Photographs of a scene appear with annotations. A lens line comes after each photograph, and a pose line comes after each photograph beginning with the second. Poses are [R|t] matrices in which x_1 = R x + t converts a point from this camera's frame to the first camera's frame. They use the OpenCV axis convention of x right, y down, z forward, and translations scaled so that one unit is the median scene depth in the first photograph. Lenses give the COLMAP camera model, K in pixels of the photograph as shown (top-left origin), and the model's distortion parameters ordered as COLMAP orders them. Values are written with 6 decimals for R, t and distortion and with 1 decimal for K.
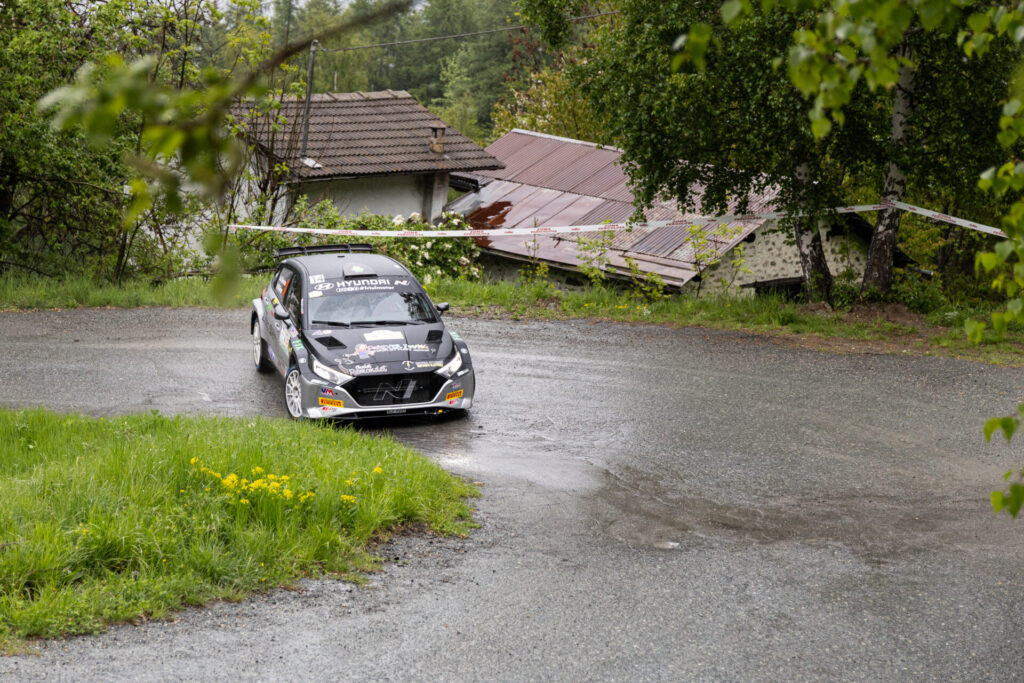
lens RADIAL K [[2078.2, 0, 510.0], [0, 2078.2, 339.3], [0, 0, 1]] dist [-0.063578, 0.000000]
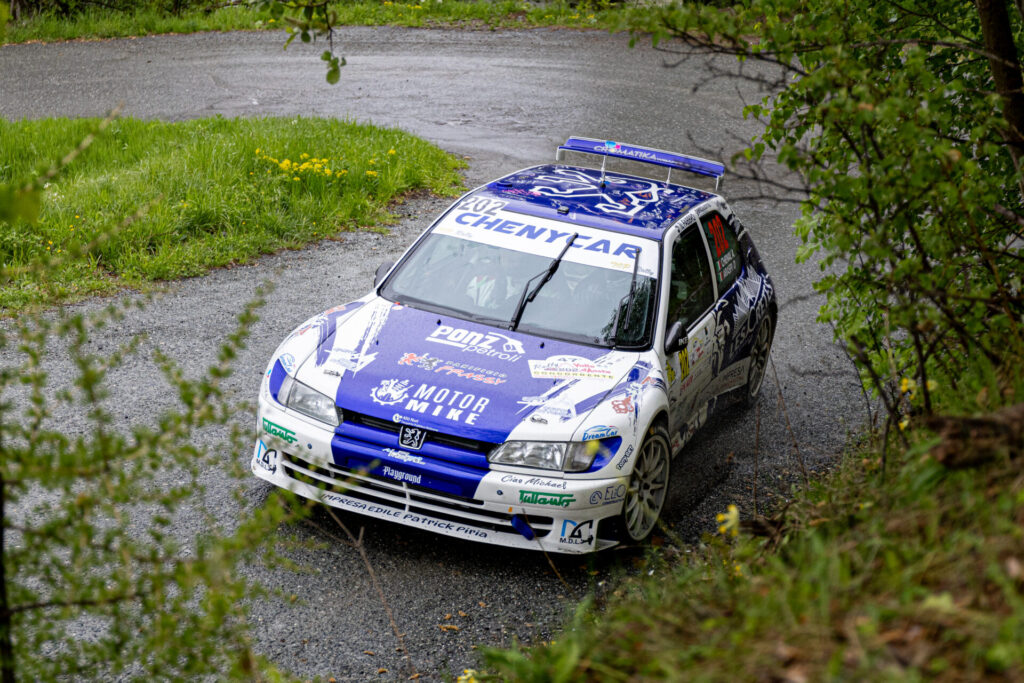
lens RADIAL K [[1666.0, 0, 511.7], [0, 1666.0, 336.7], [0, 0, 1]] dist [-0.120790, 0.000000]
pose [[0.999048, -0.043433, 0.004170, 0.006241], [0.042028, 0.983591, 0.175451, -0.007267], [-0.011722, -0.175109, 0.984479, -0.121409]]
